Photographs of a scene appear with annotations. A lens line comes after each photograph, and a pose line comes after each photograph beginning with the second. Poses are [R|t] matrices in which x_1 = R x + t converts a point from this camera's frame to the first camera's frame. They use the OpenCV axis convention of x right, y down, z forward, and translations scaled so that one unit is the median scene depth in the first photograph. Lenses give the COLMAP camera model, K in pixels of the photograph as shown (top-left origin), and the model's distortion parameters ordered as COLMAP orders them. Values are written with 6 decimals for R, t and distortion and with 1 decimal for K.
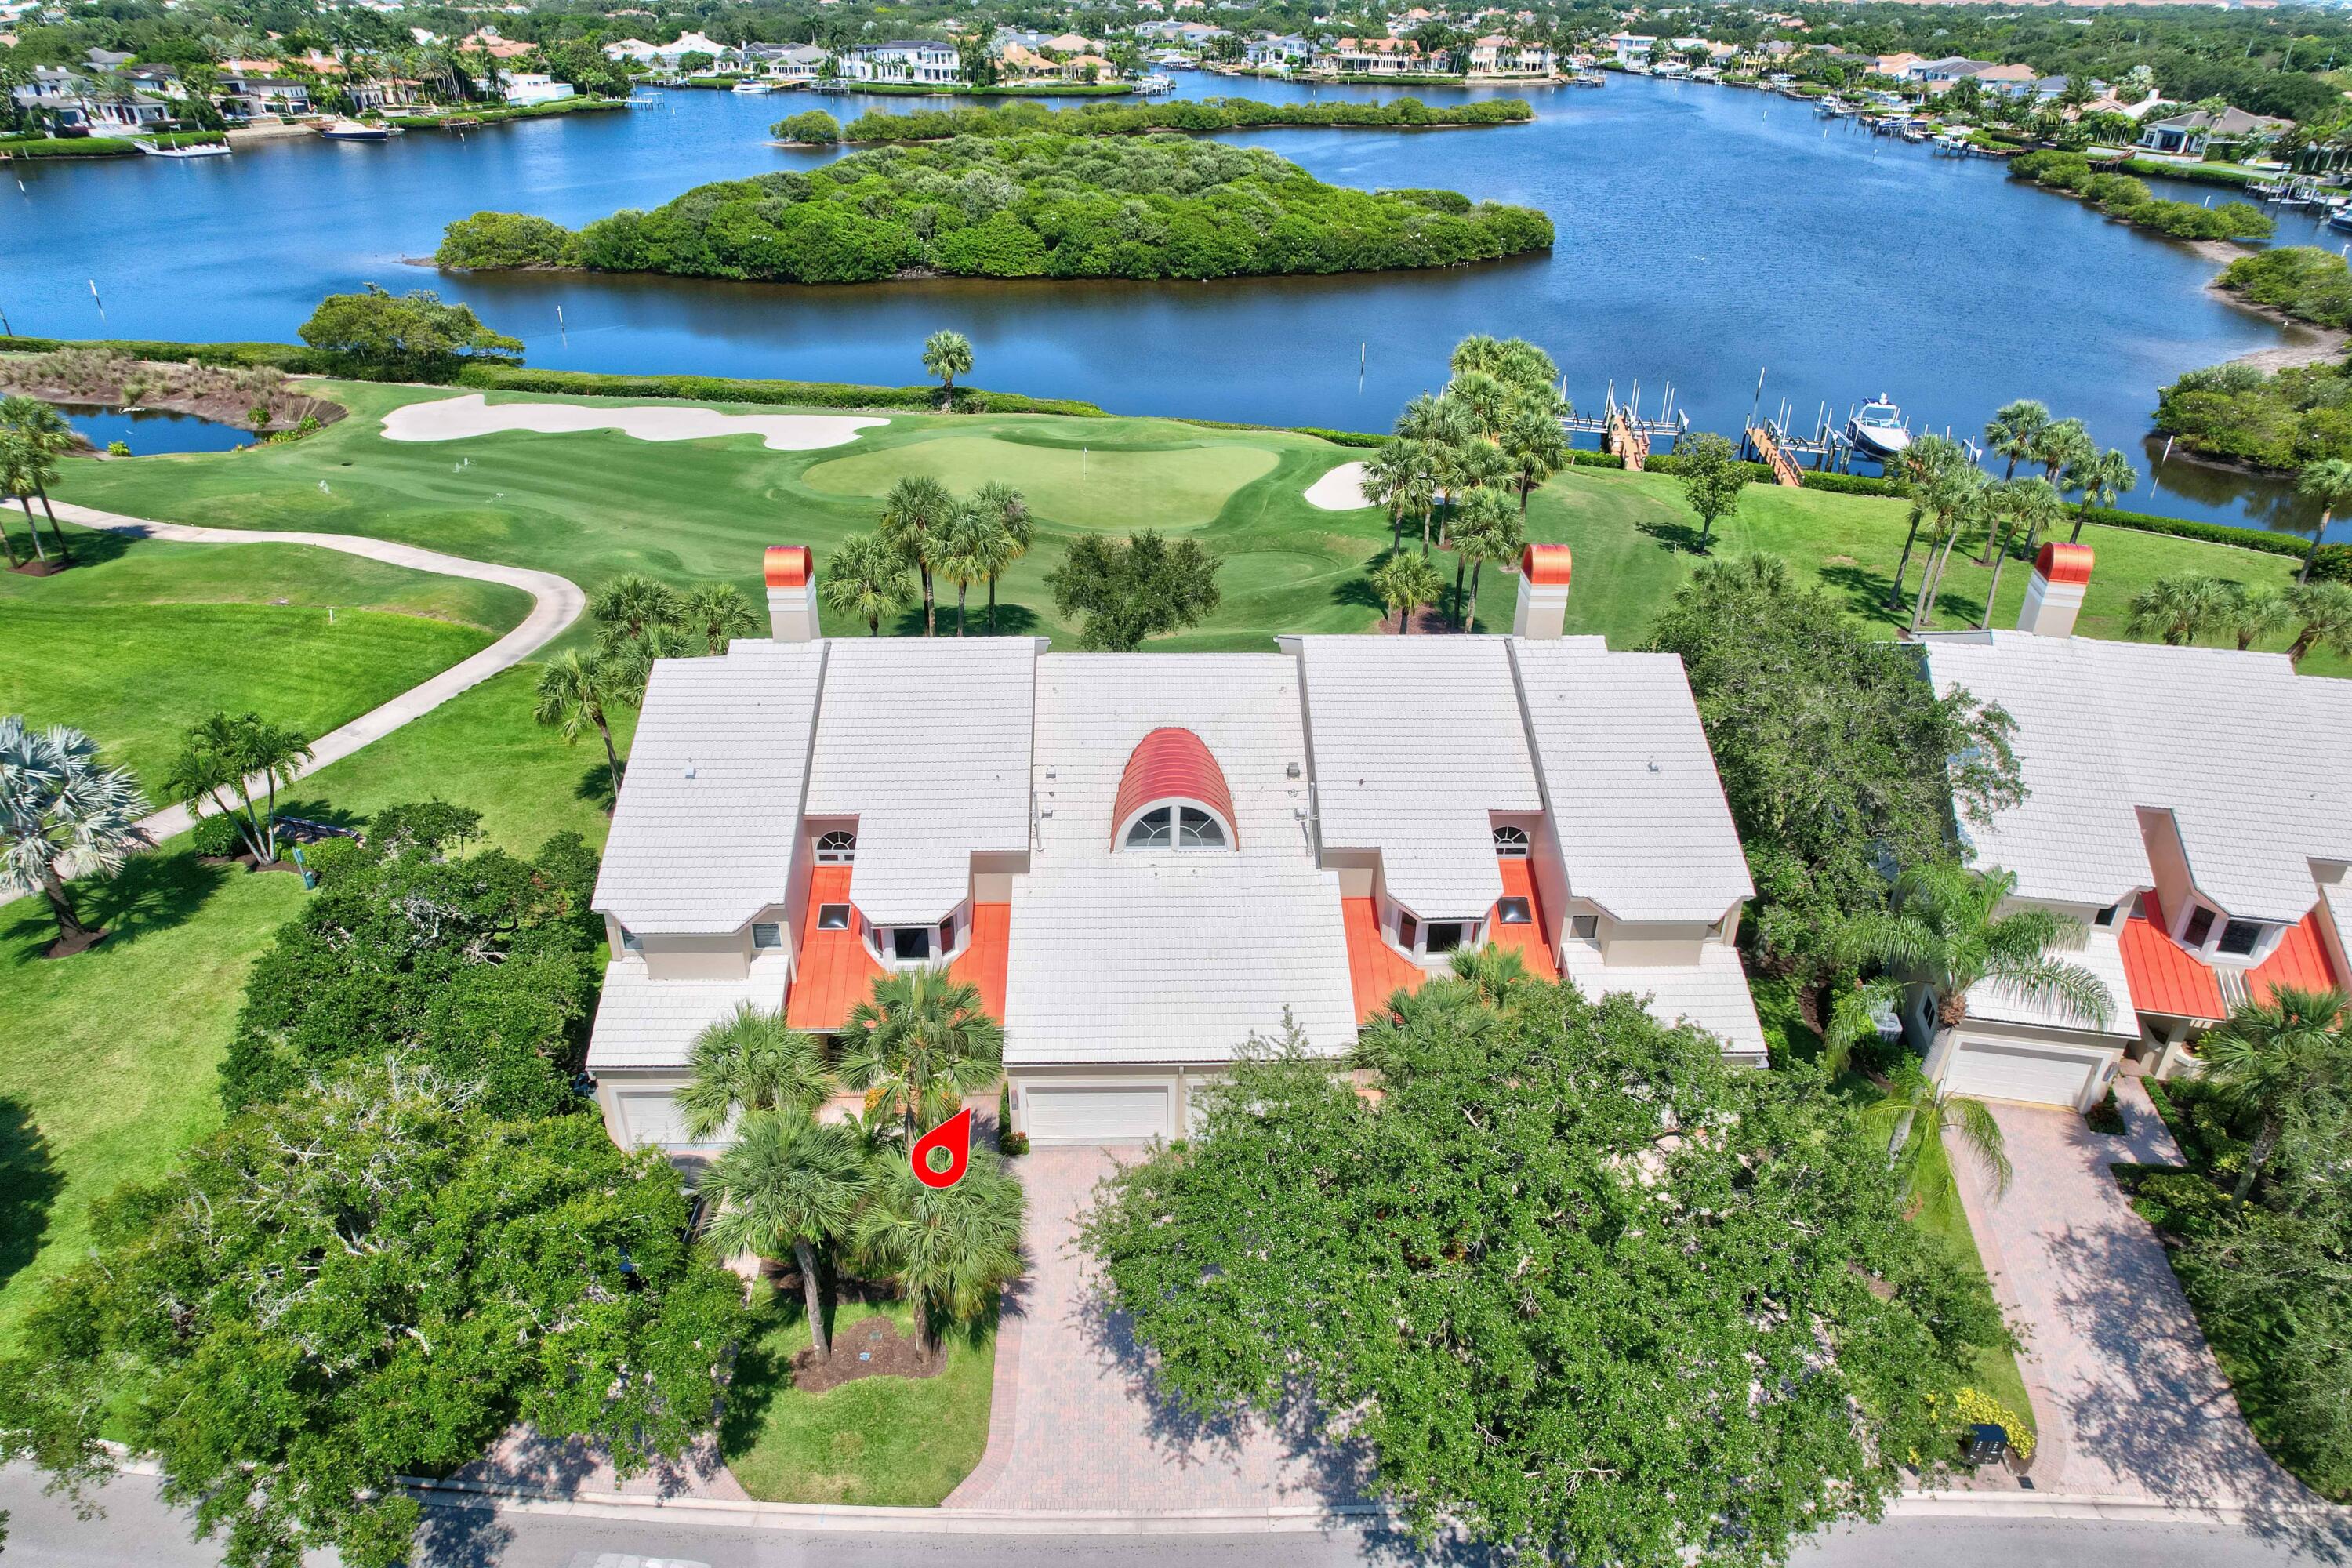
lens RADIAL K [[1518.4, 0, 1176.0], [0, 1518.4, 784.0], [0, 0, 1]] dist [-0.076438, 0.074355]
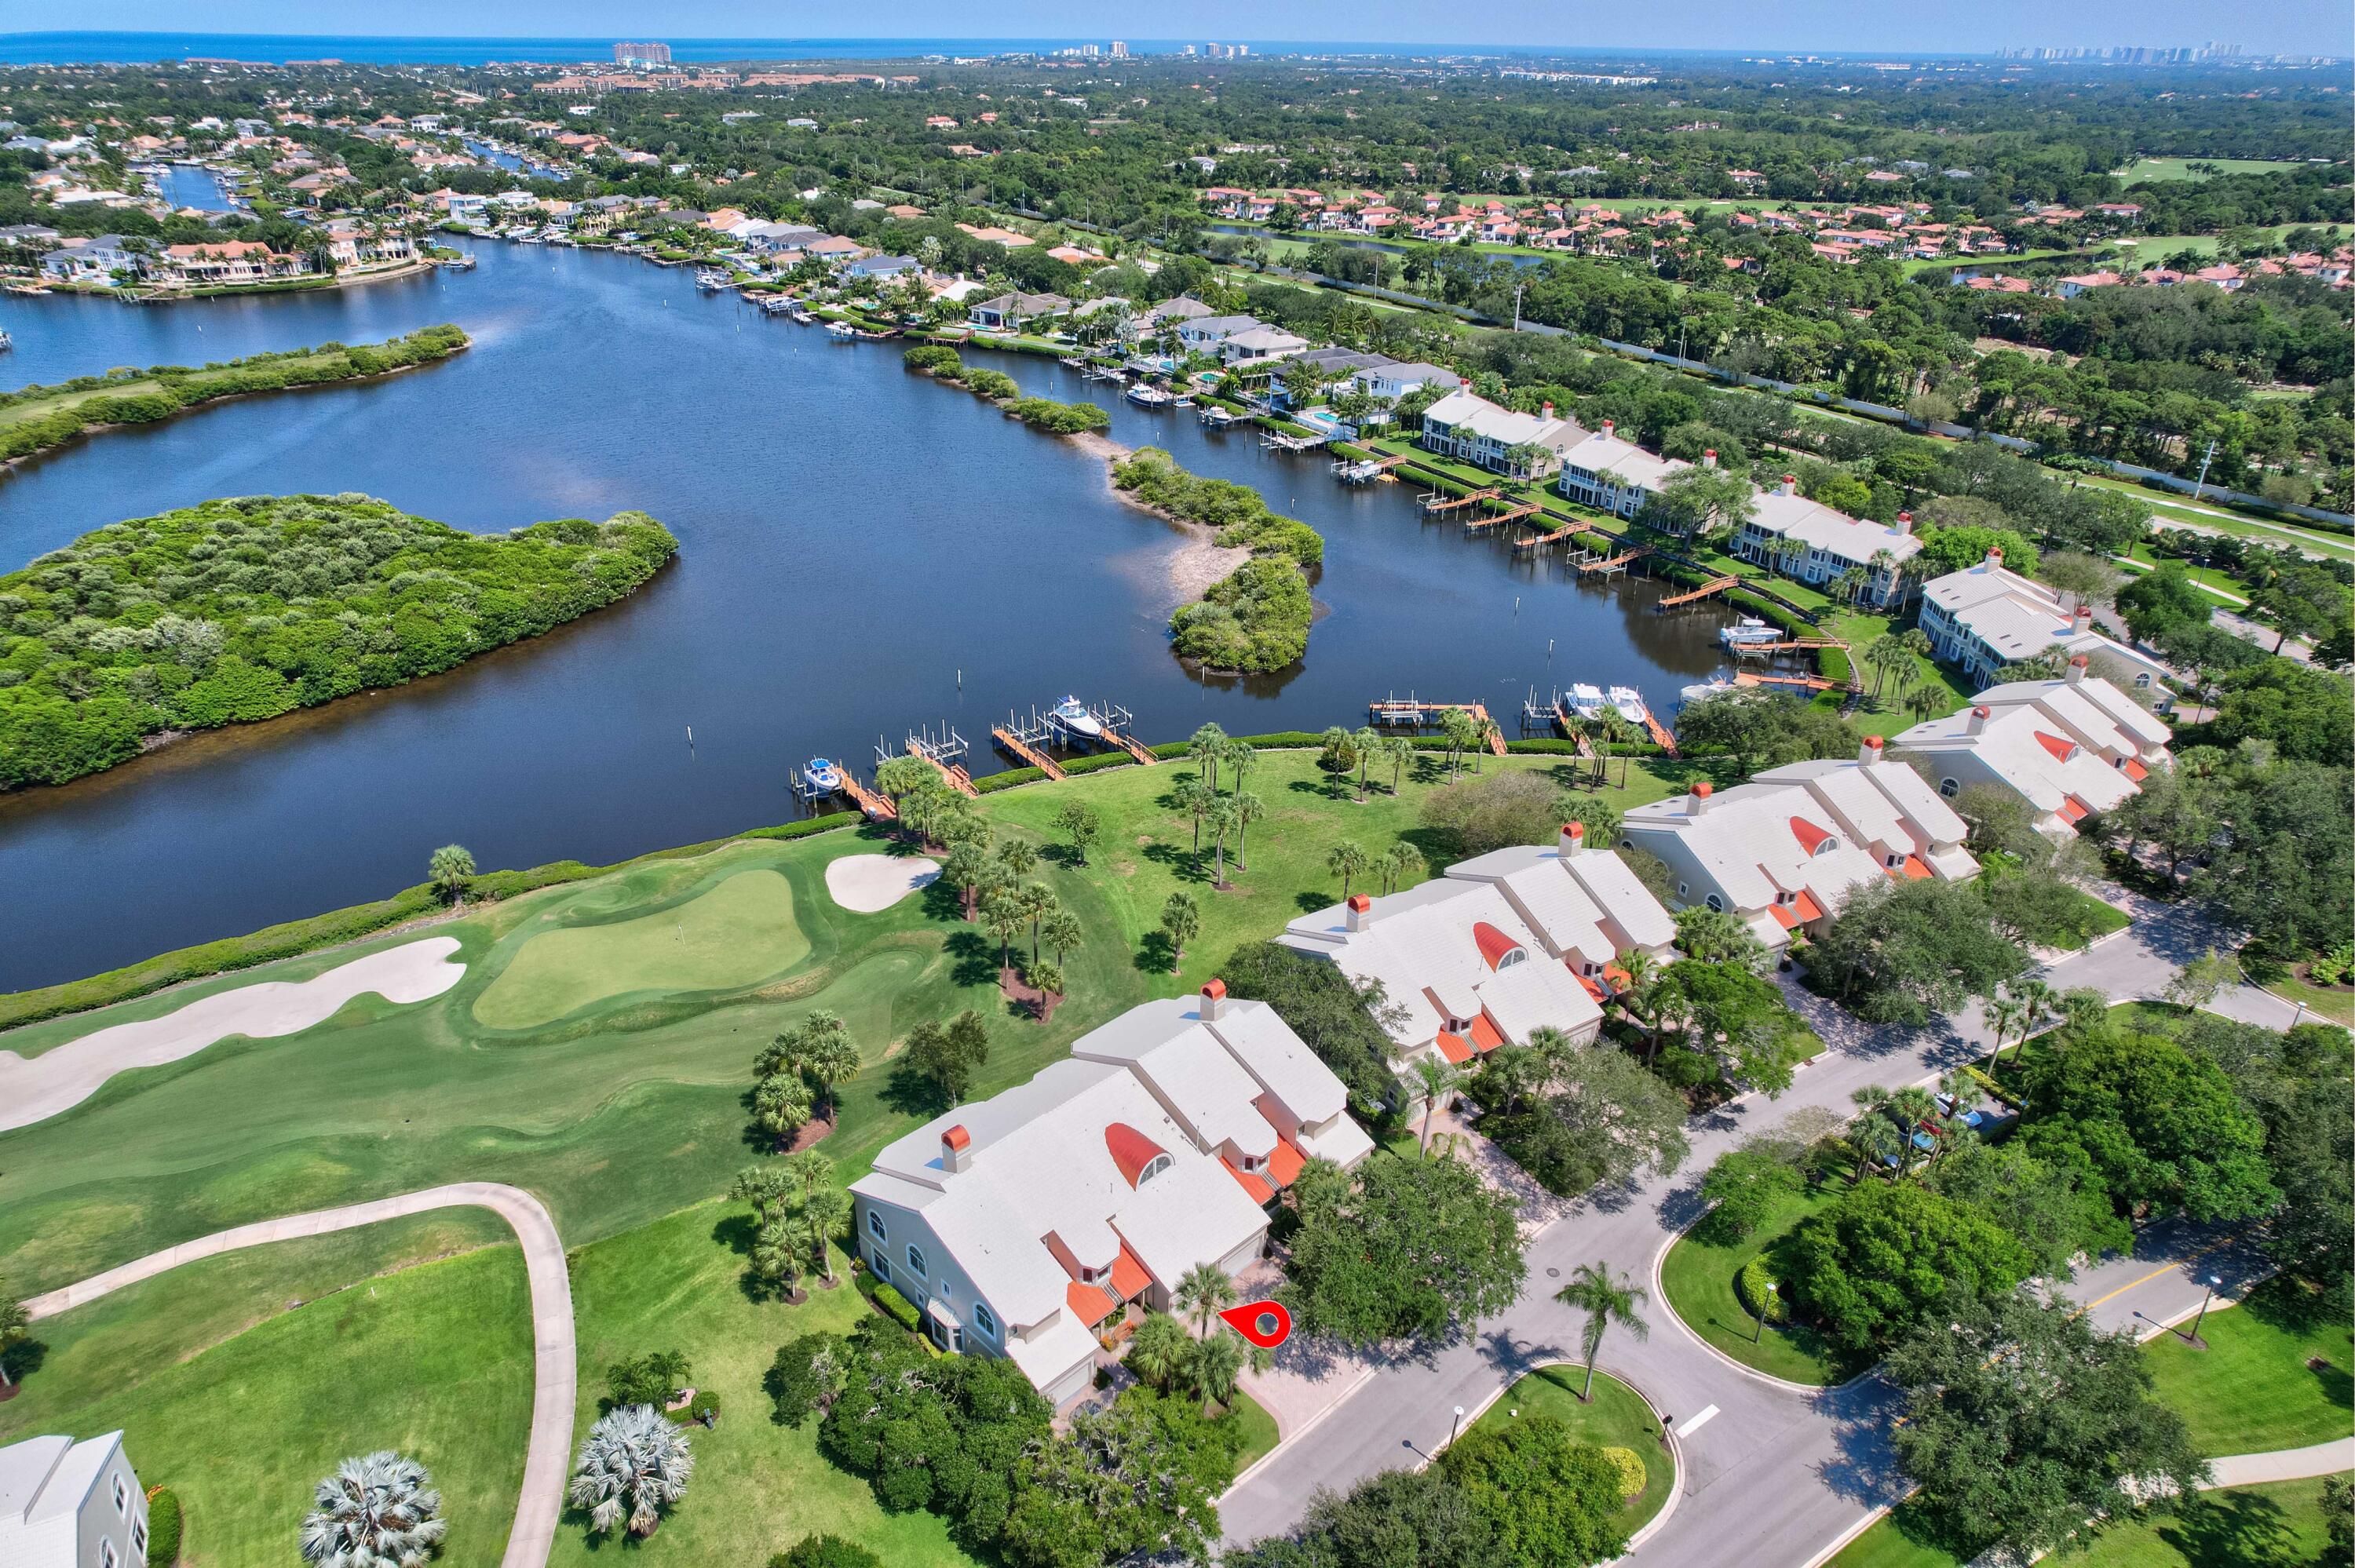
lens RADIAL K [[1520.2, 0, 1177.5], [0, 1520.2, 784.0], [0, 0, 1]] dist [-0.076438, 0.074355]
pose [[0.732620, -0.310658, 0.605606, -0.291624], [0.323543, 0.941760, 0.091695, -0.177823], [-0.598822, 0.128762, 0.790464, -0.224327]]
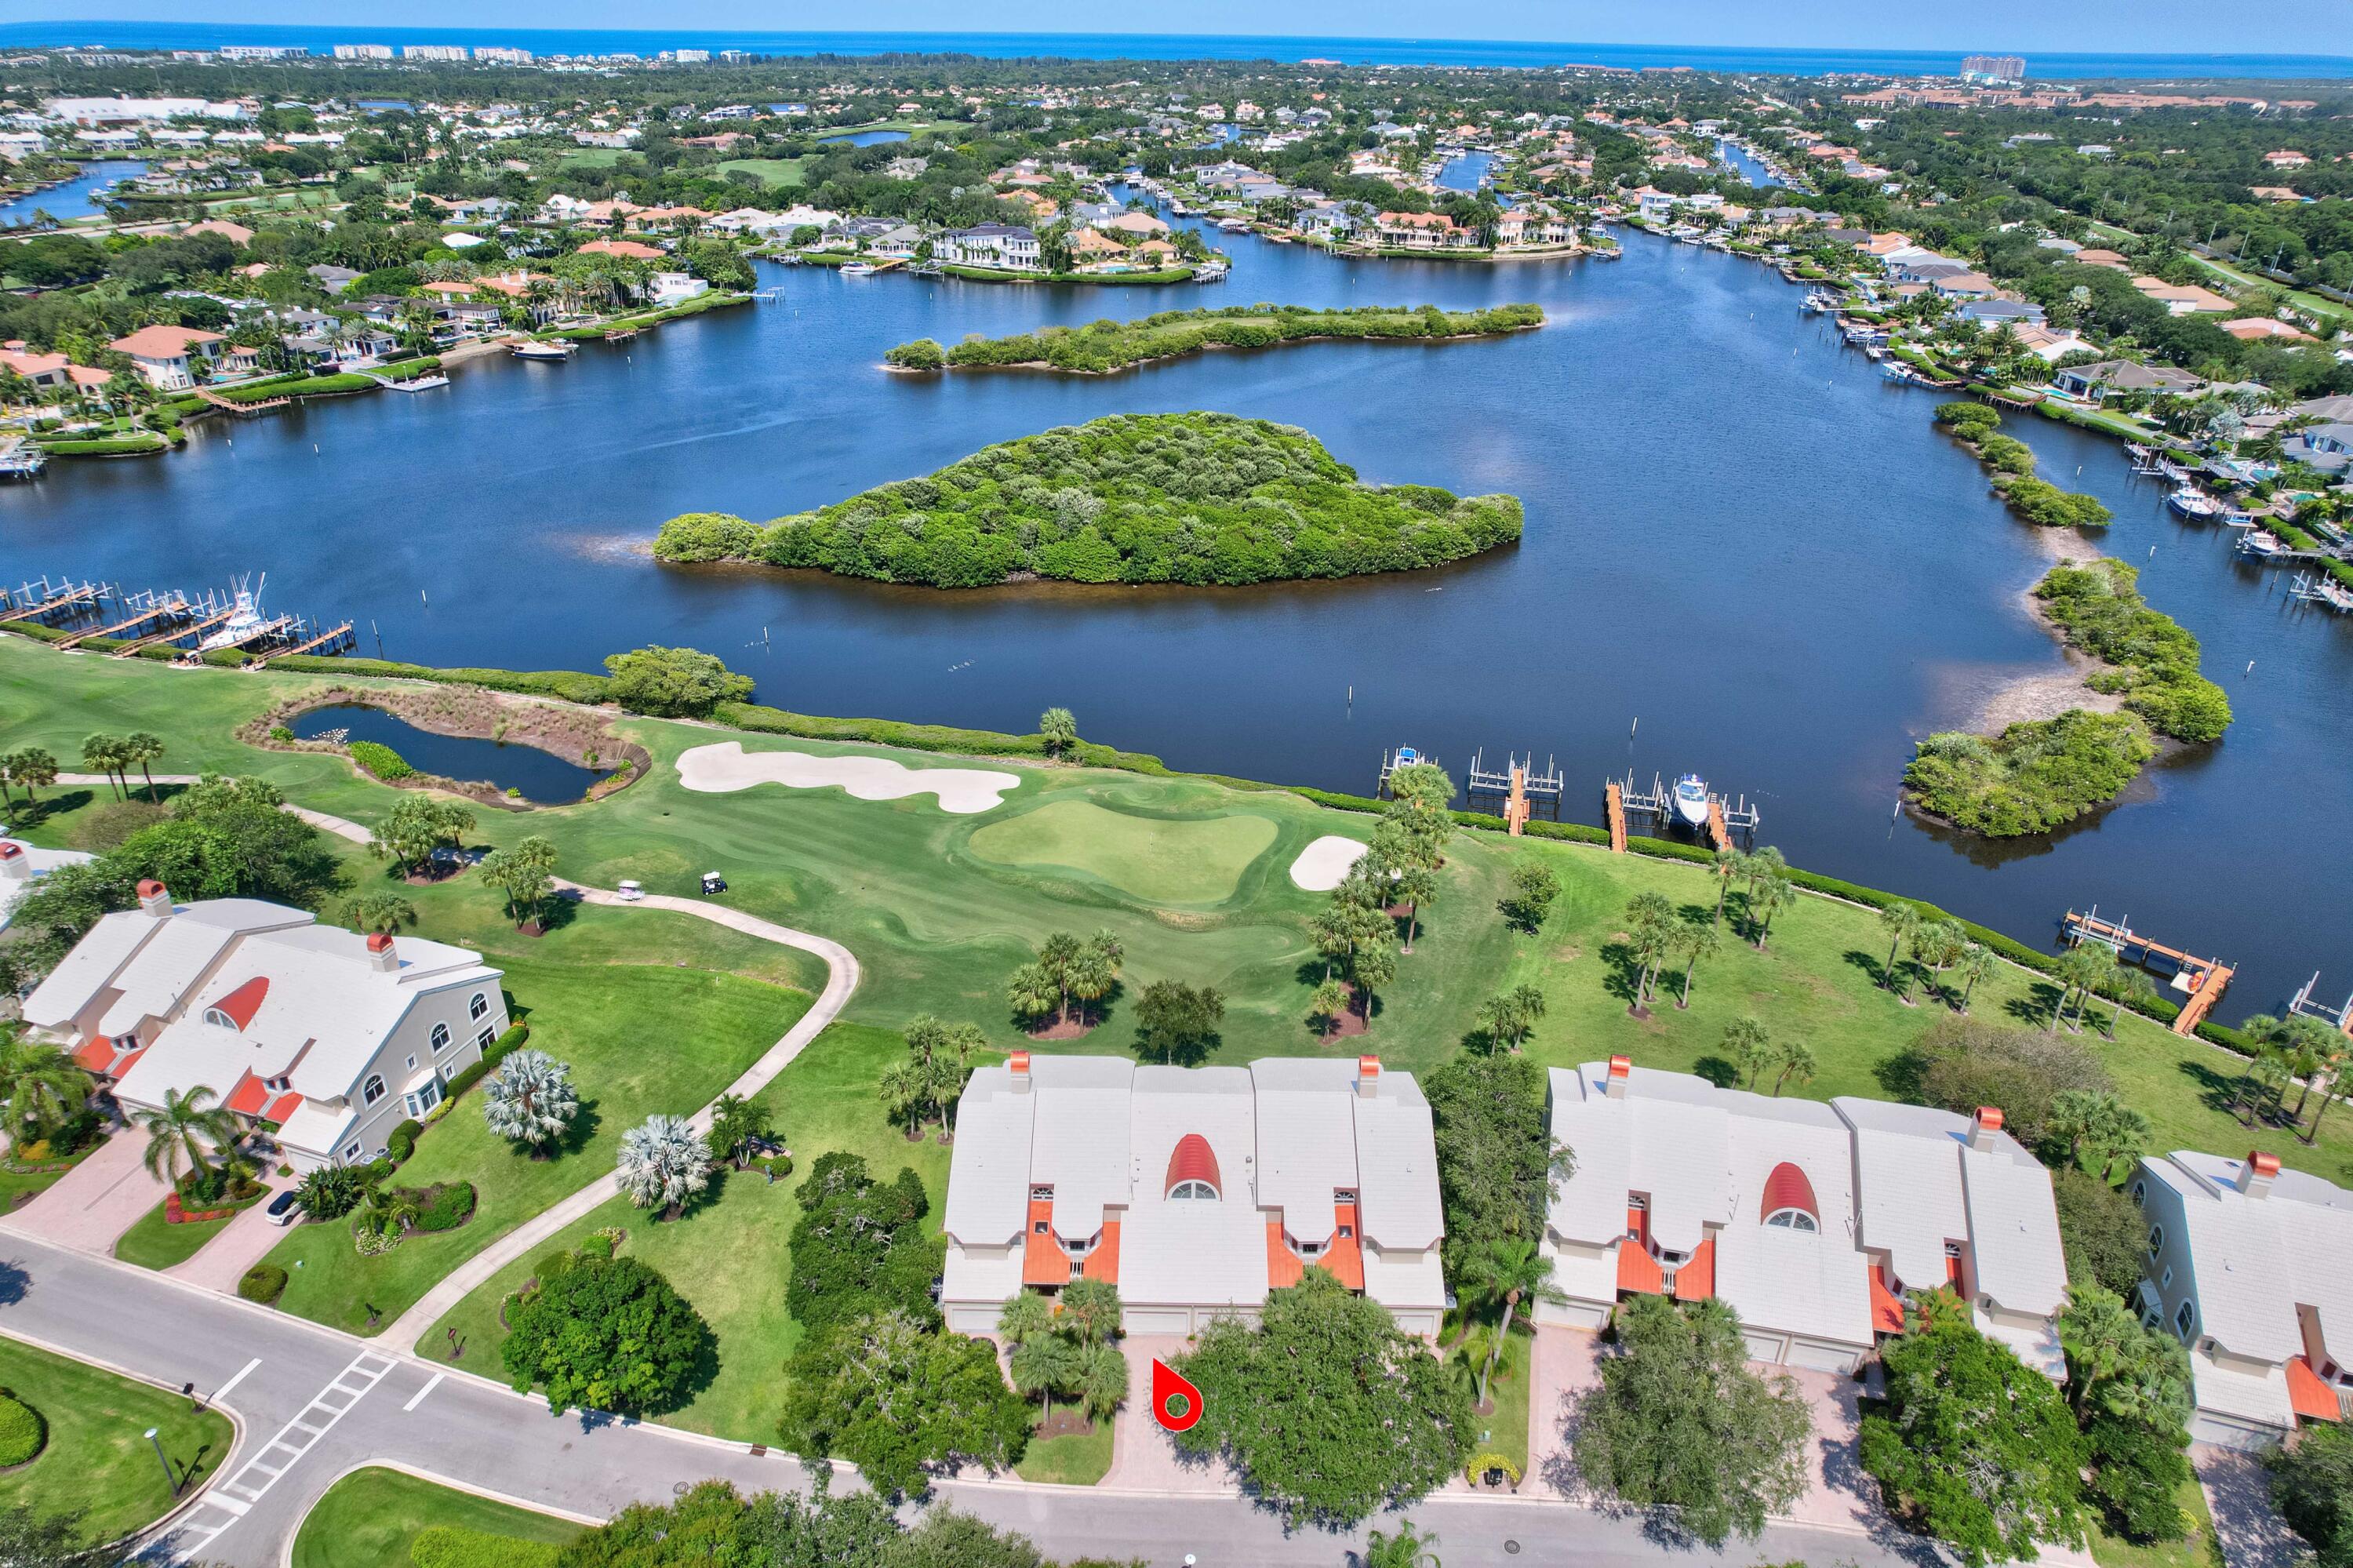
lens RADIAL K [[1519.1, 0, 1176.5], [0, 1519.1, 784.0], [0, 0, 1]] dist [-0.076438, 0.074355]
pose [[0.999265, 0.020504, -0.032378, 0.008530], [-0.021336, 0.999445, -0.025570, -0.127691], [0.031836, 0.026242, 0.999149, -0.309569]]
